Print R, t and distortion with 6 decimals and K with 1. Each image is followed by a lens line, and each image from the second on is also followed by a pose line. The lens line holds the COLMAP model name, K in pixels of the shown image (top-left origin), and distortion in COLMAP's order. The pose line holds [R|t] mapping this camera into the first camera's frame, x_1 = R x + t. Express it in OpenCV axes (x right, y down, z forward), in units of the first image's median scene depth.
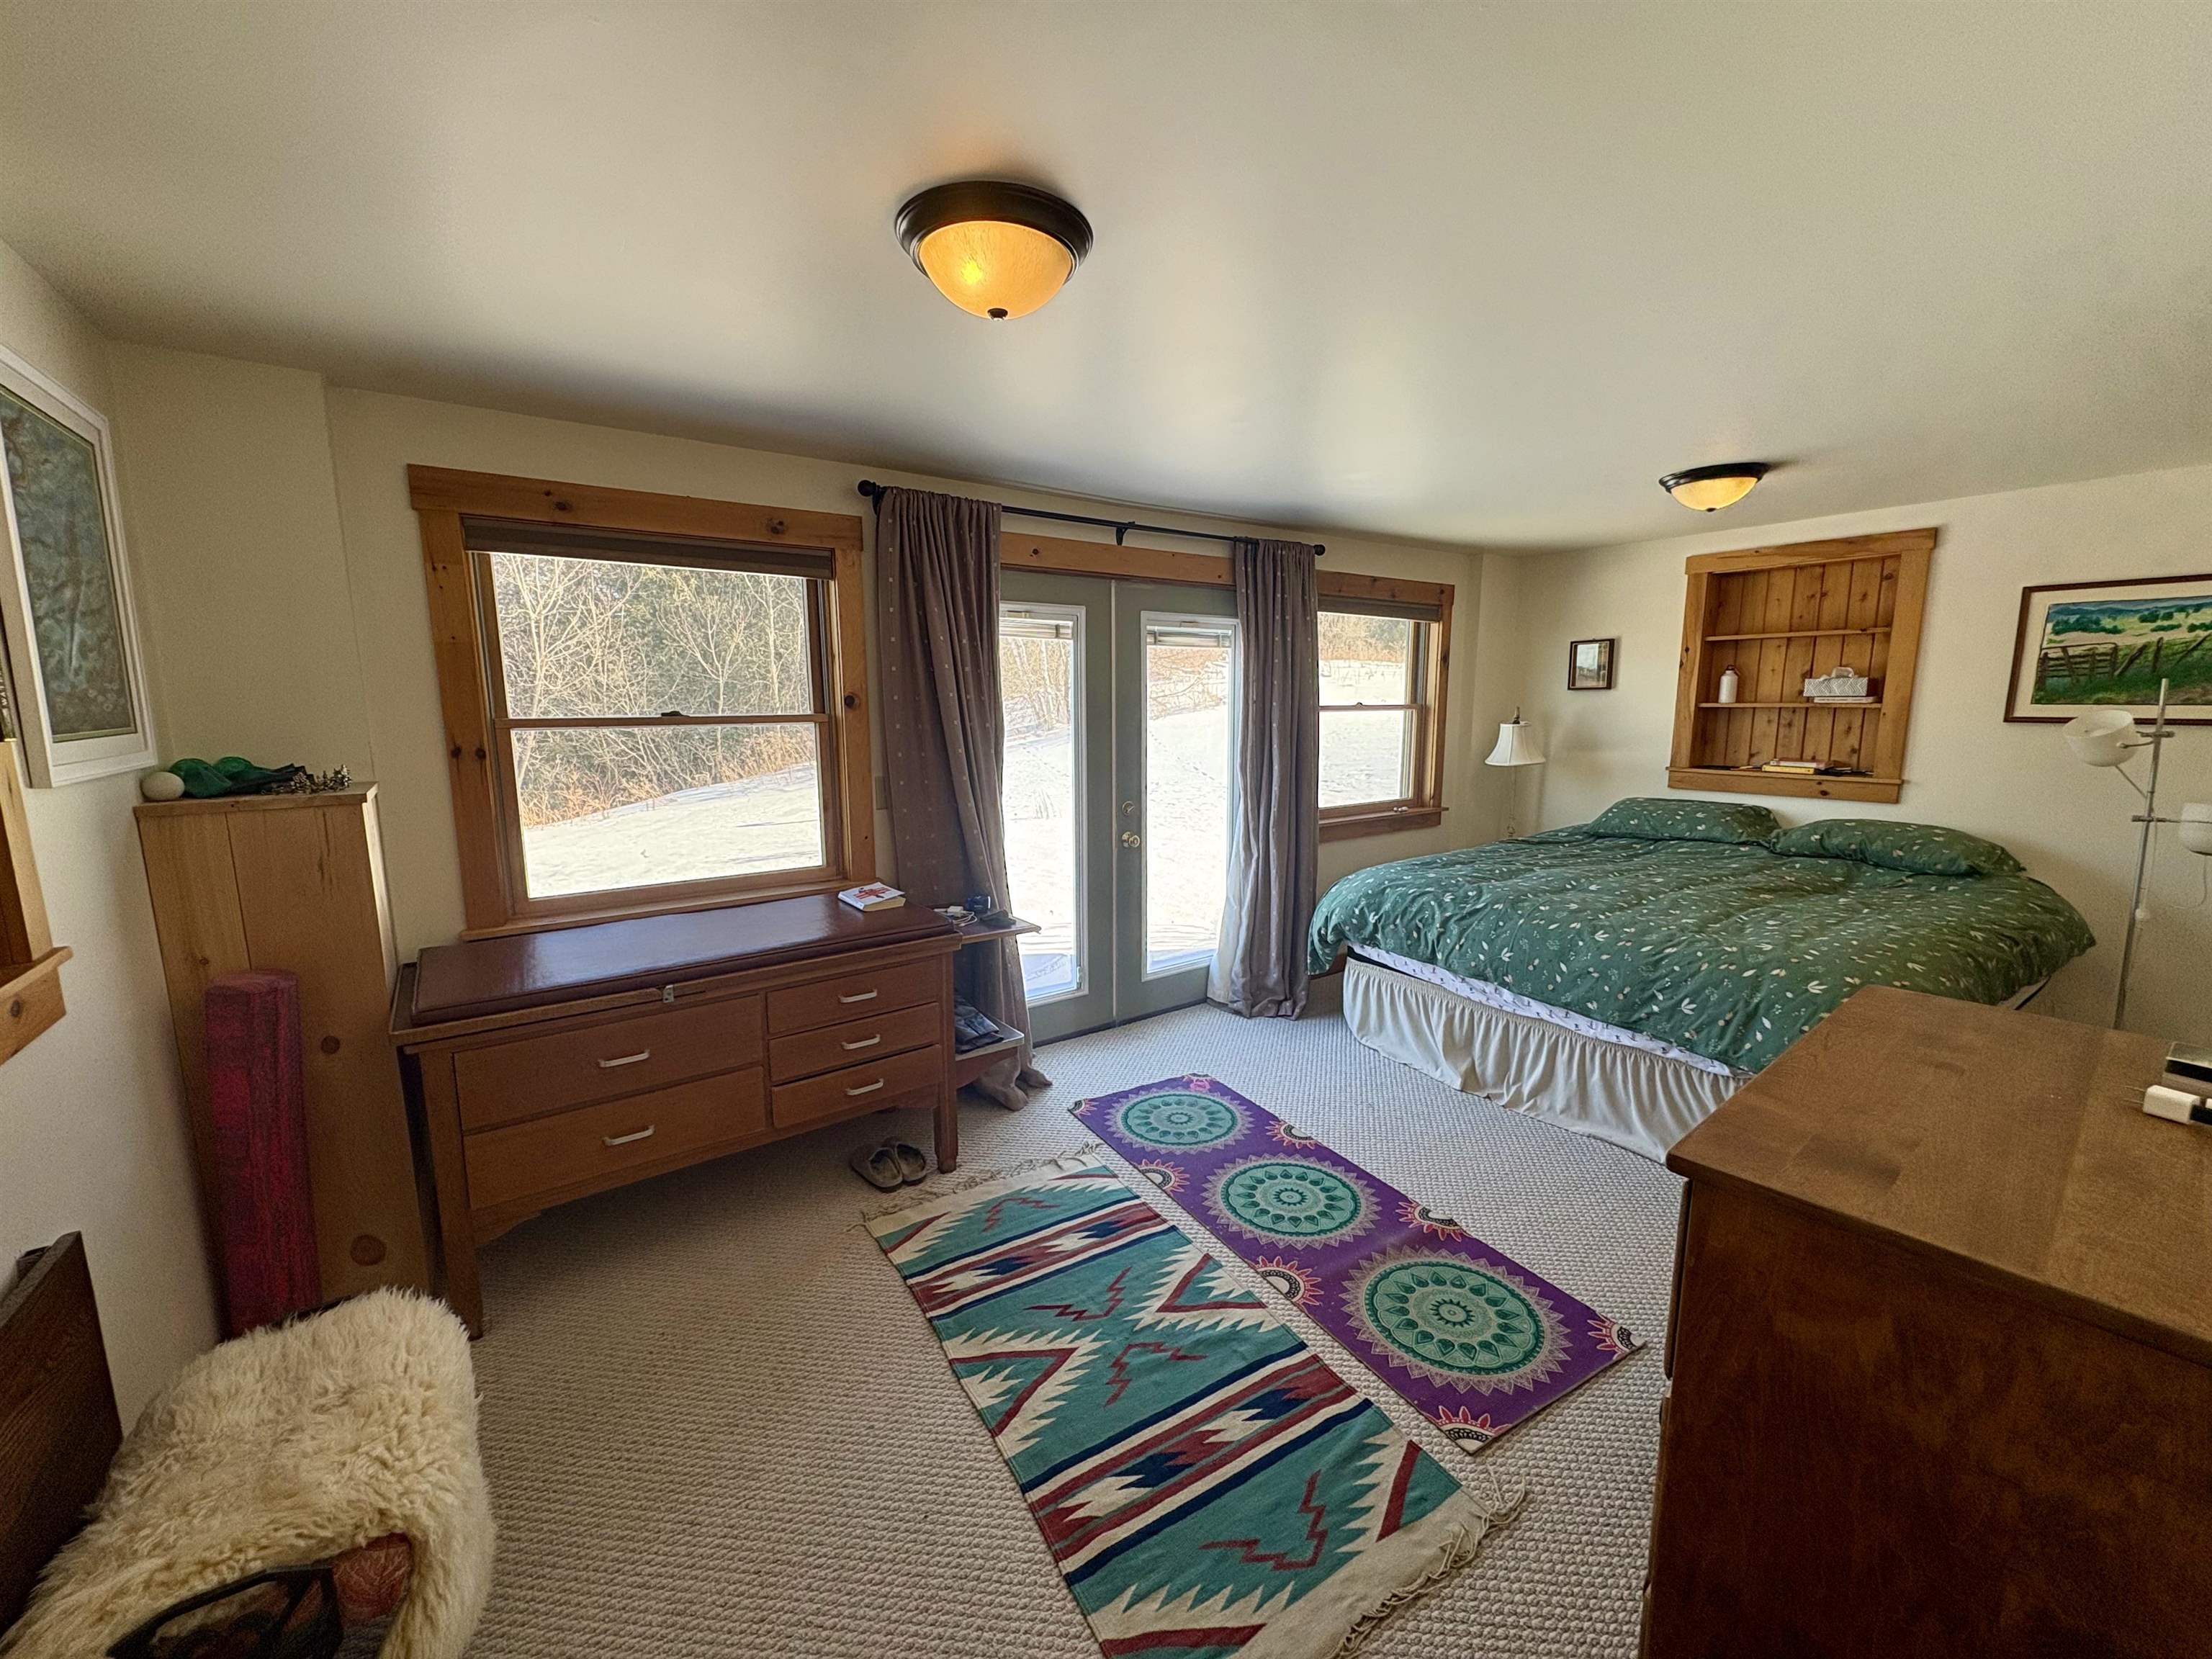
lens RADIAL K [[877.5, 0, 1106.0], [0, 877.5, 829.5], [0, 0, 1]] dist [0.001738, -0.000470]
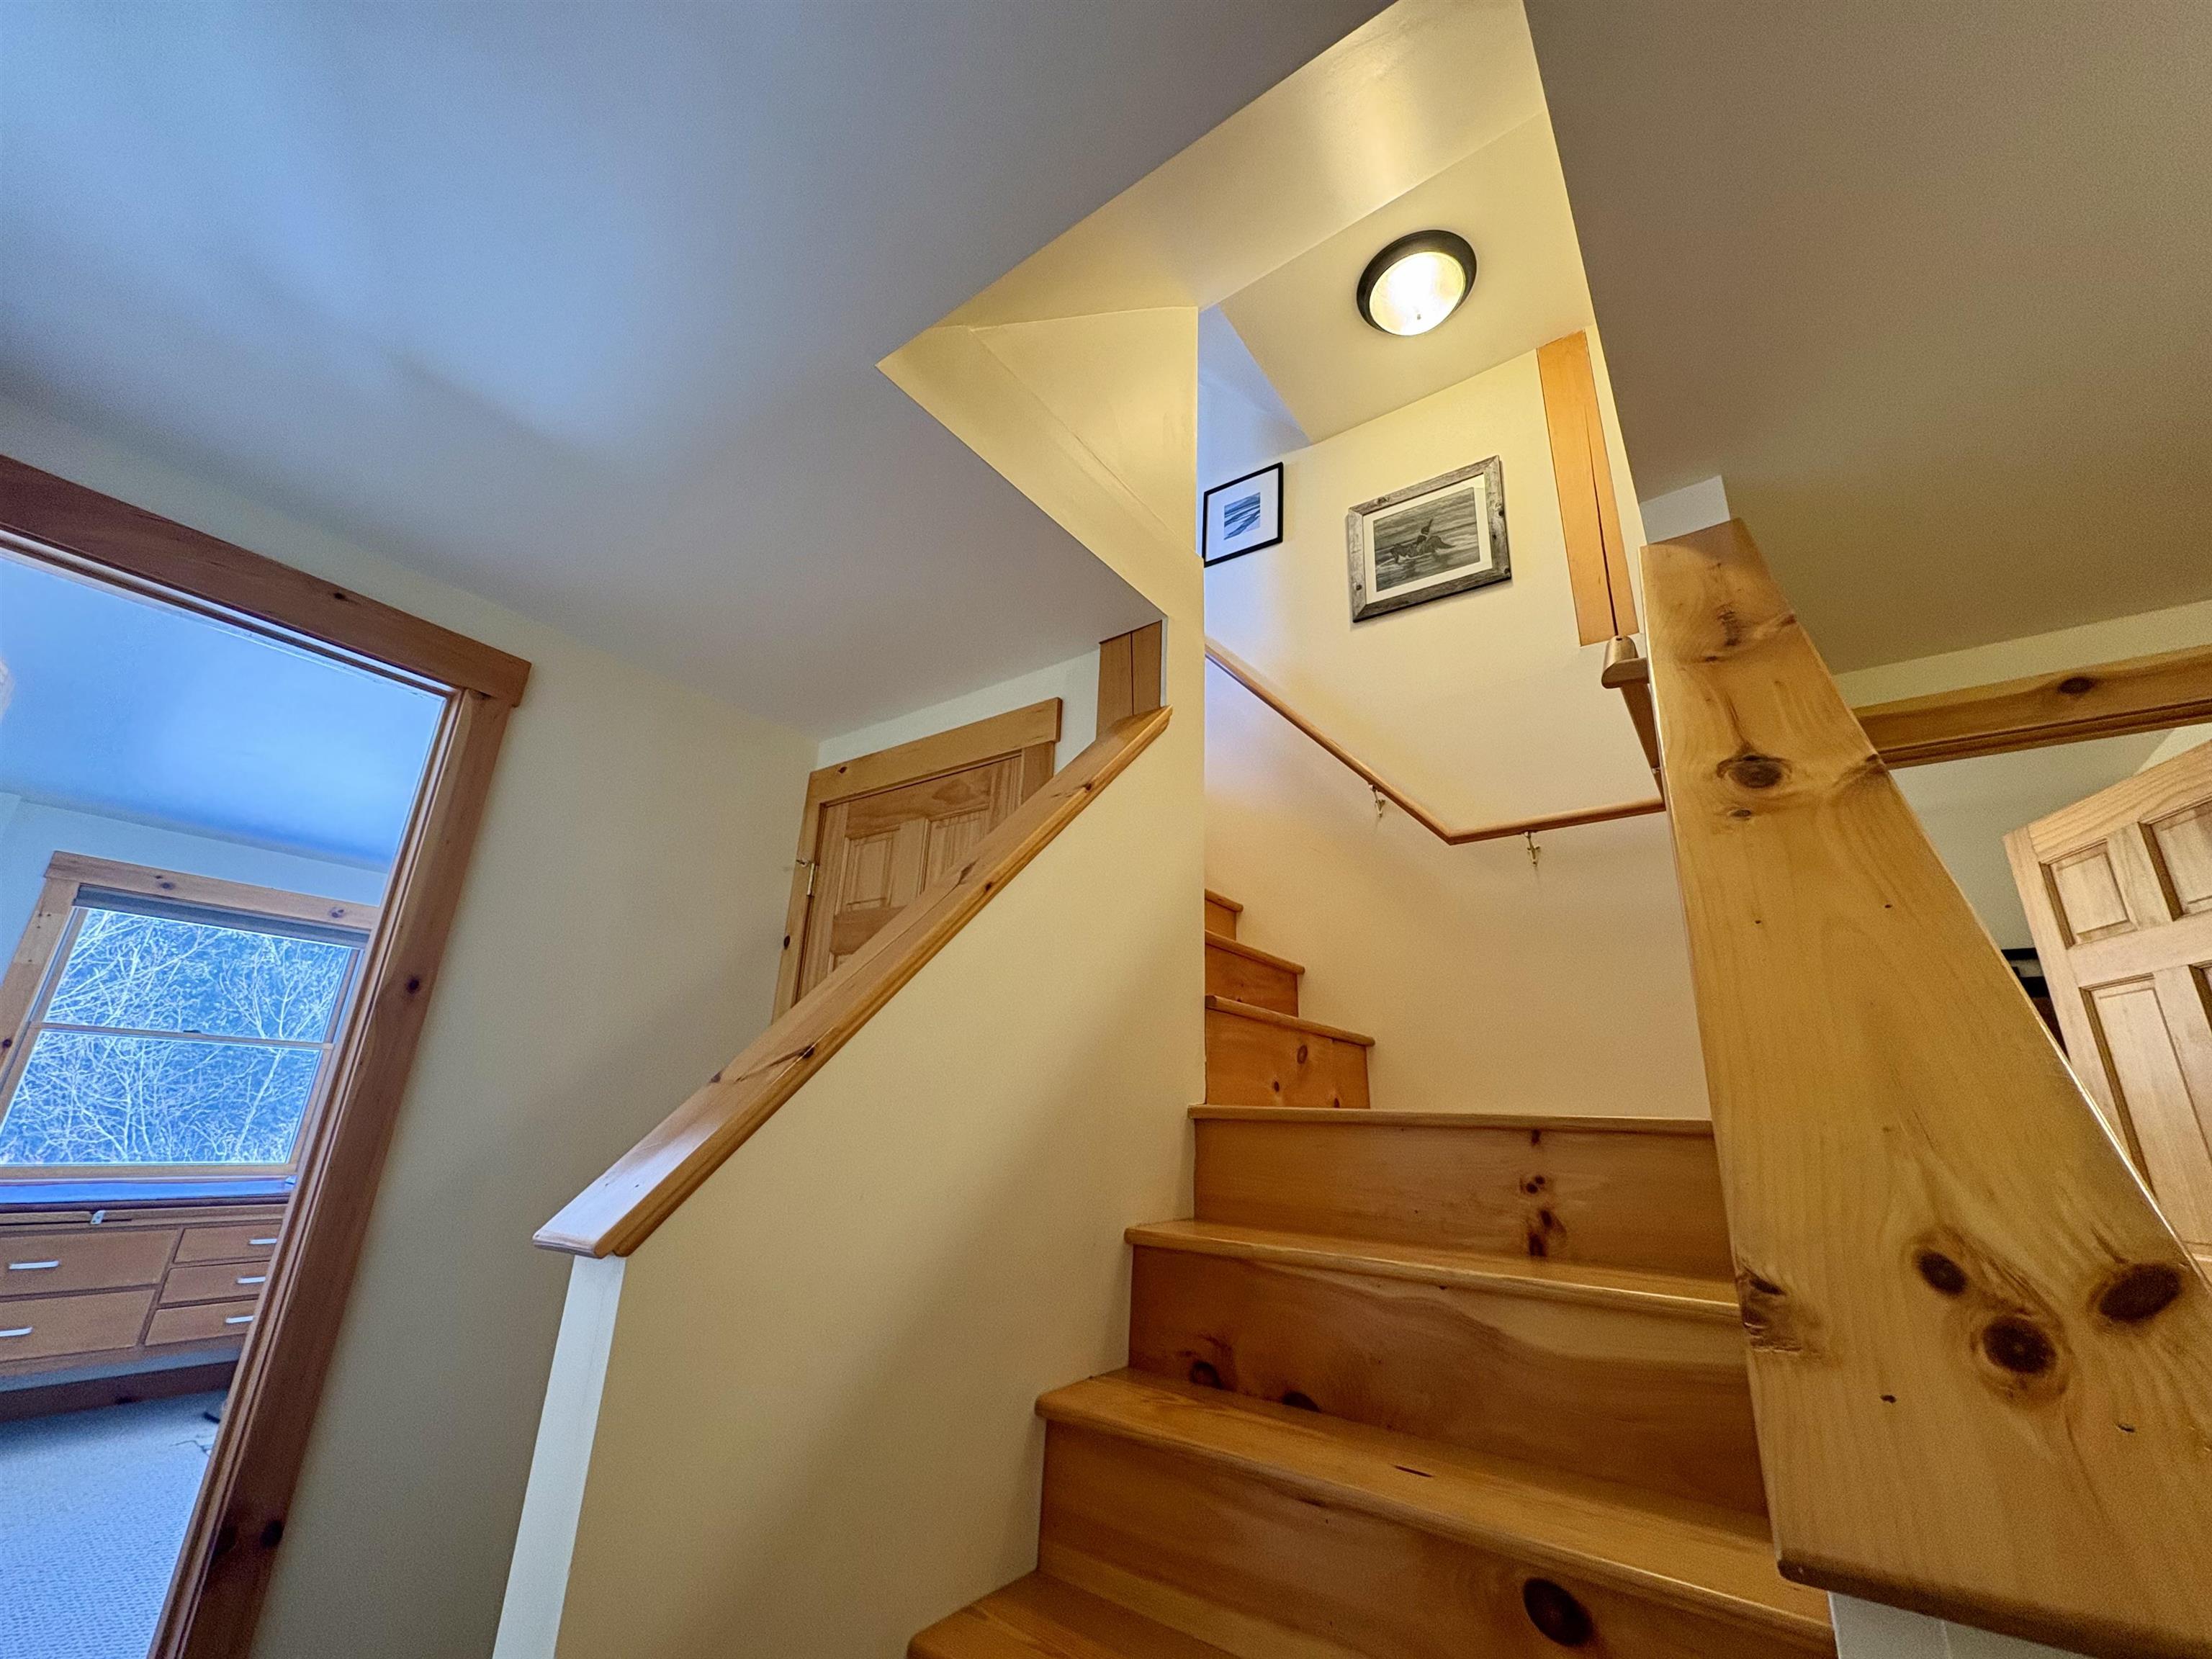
lens RADIAL K [[877.5, 0, 1106.0], [0, 877.5, 829.5], [0, 0, 1]] dist [0.001738, -0.000470]
pose [[0.946428, 0.141253, 0.290383, 0.376836], [0.005188, 0.892486, -0.451046, 0.194634], [-0.322874, 0.428389, 0.843940, -0.689385]]
